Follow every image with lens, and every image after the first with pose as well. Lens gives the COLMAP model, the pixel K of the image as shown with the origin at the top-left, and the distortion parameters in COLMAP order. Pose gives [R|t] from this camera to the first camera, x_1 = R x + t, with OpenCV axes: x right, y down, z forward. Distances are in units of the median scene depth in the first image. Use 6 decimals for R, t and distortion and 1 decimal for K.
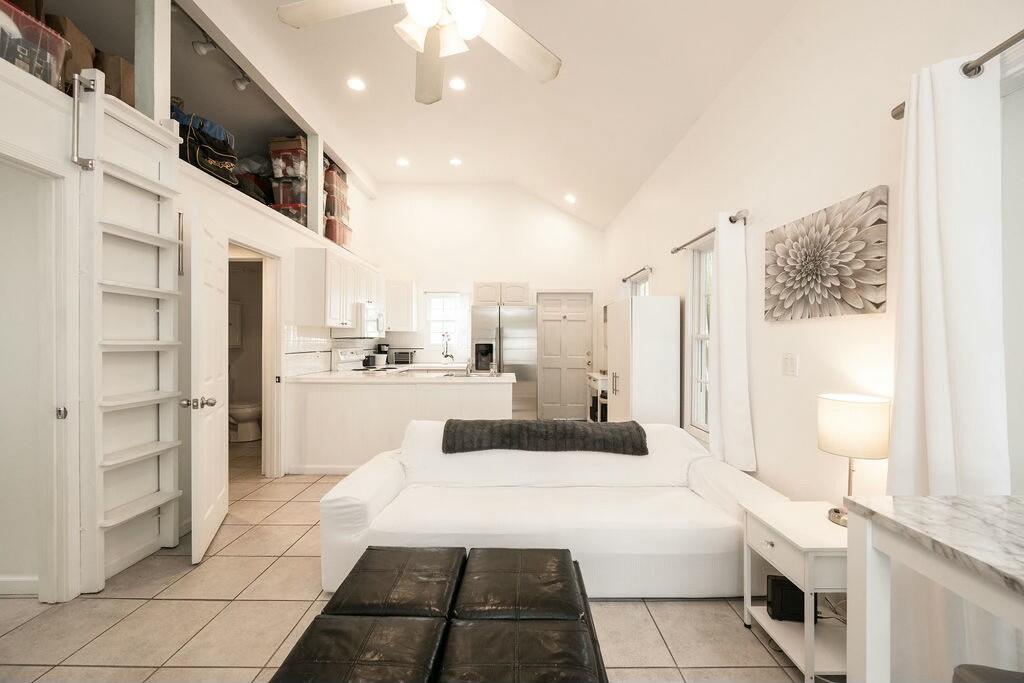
lens RADIAL K [[398.4, 0, 512.5], [0, 398.4, 345.1], [0, 0, 1]] dist [-0.002612, 0.000376]
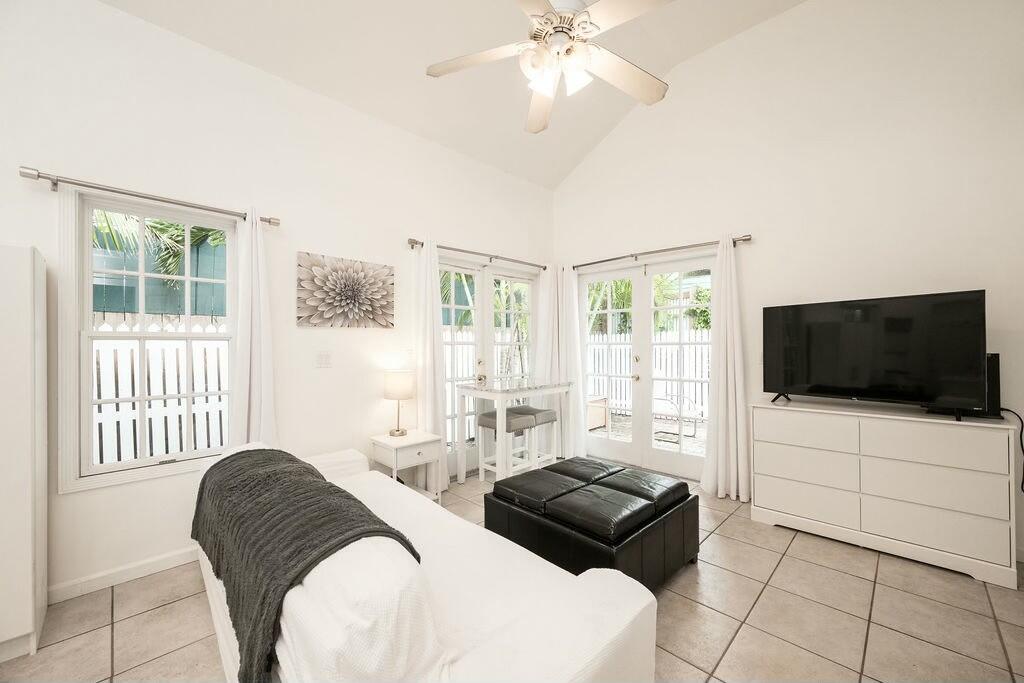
lens RADIAL K [[398.4, 0, 511.9], [0, 398.4, 343.5], [0, 0, 1]] dist [-0.002612, 0.000376]
pose [[-0.712178, -0.000668, 0.701998, -0.681813], [0.005907, 0.999958, 0.006944, -0.010420], [-0.701974, 0.009092, -0.712145, 1.455027]]
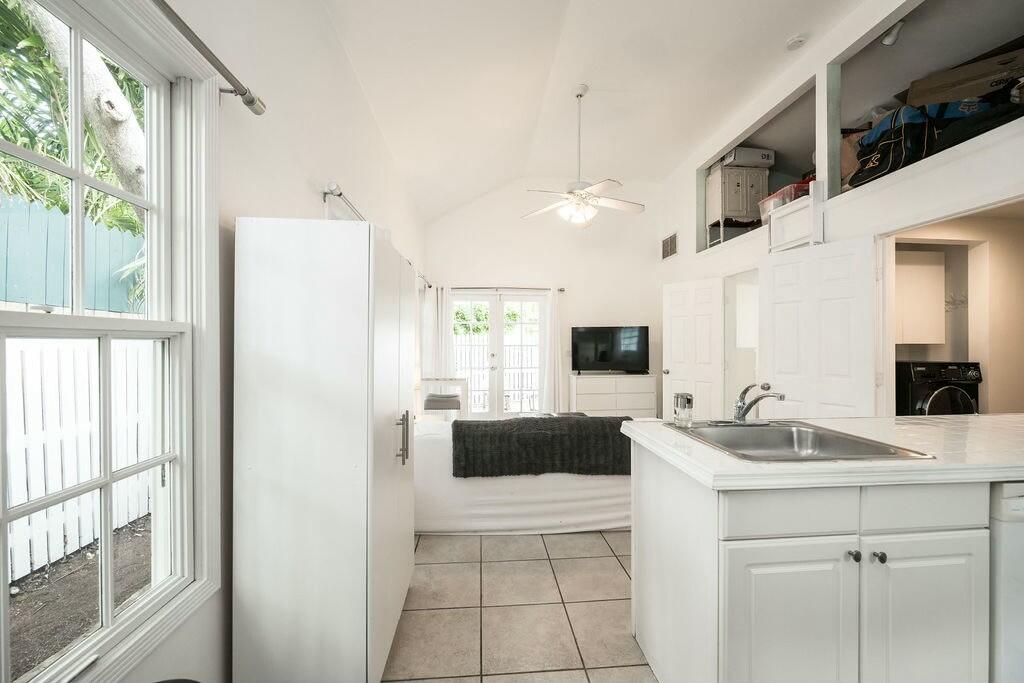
lens RADIAL K [[398.4, 0, 514.2], [0, 398.4, 344.1], [0, 0, 1]] dist [-0.002612, 0.000376]
pose [[-0.996240, -0.004164, -0.086531, 0.300456], [-0.004561, 0.999980, 0.004391, -0.015440], [0.086511, 0.004769, -0.996239, 2.526317]]
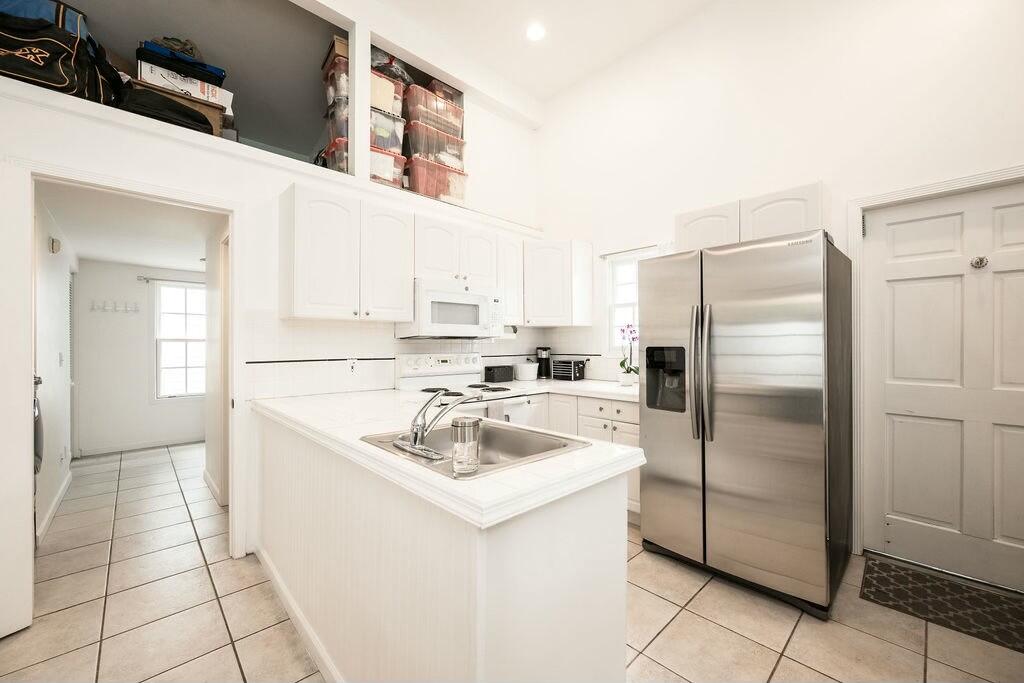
lens RADIAL K [[398.4, 0, 512.4], [0, 398.4, 344.9], [0, 0, 1]] dist [-0.002612, 0.000376]
pose [[0.692343, -0.004395, -0.721555, 0.301236], [-0.001150, 0.999973, -0.007195, -0.004424], [0.721568, 0.005811, 0.692319, 1.491022]]
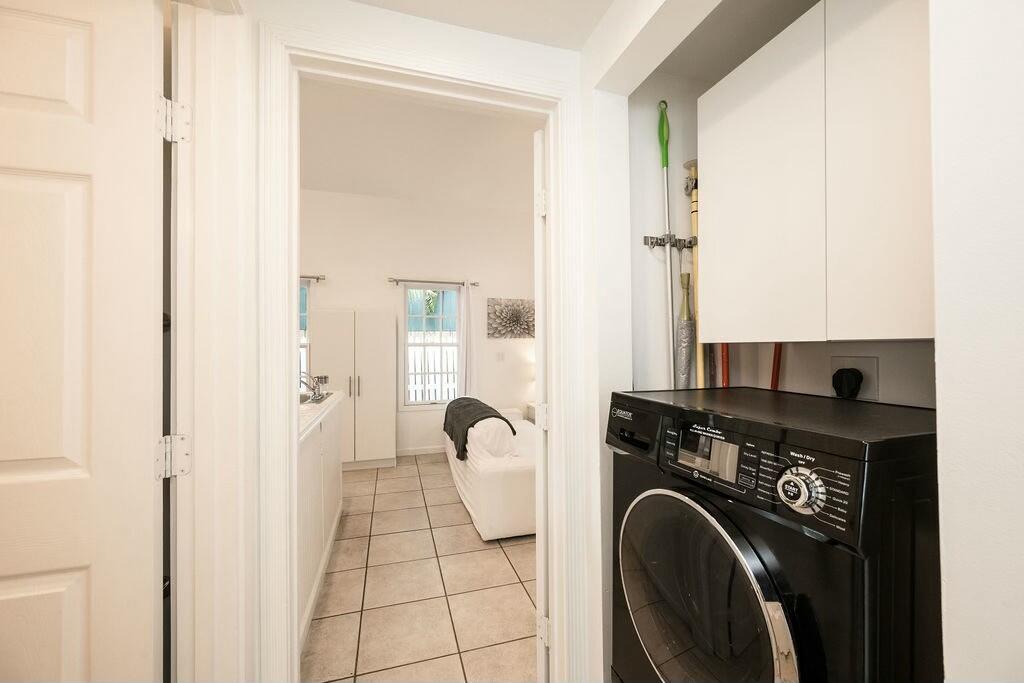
lens RADIAL K [[398.4, 0, 515.0], [0, 398.4, 346.9], [0, 0, 1]] dist [-0.002612, 0.000376]
pose [[-0.296825, 0.001213, 0.954931, -1.576081], [0.014507, 0.999890, 0.003240, -0.016225], [-0.954822, 0.014815, -0.296810, 1.573168]]
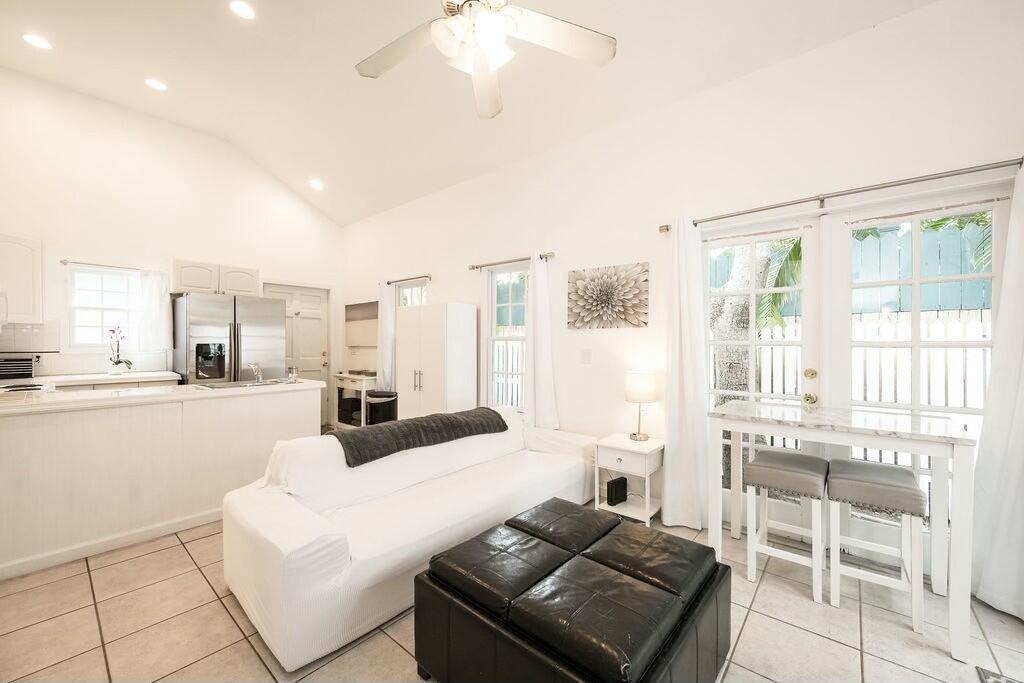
lens RADIAL K [[398.4, 0, 516.3], [0, 398.4, 344.1], [0, 0, 1]] dist [-0.002612, 0.000376]
pose [[0.644926, -0.002499, 0.764241, -0.694906], [0.003685, 0.999993, 0.000160, -0.002022], [-0.764237, 0.002713, 0.644930, 0.167284]]
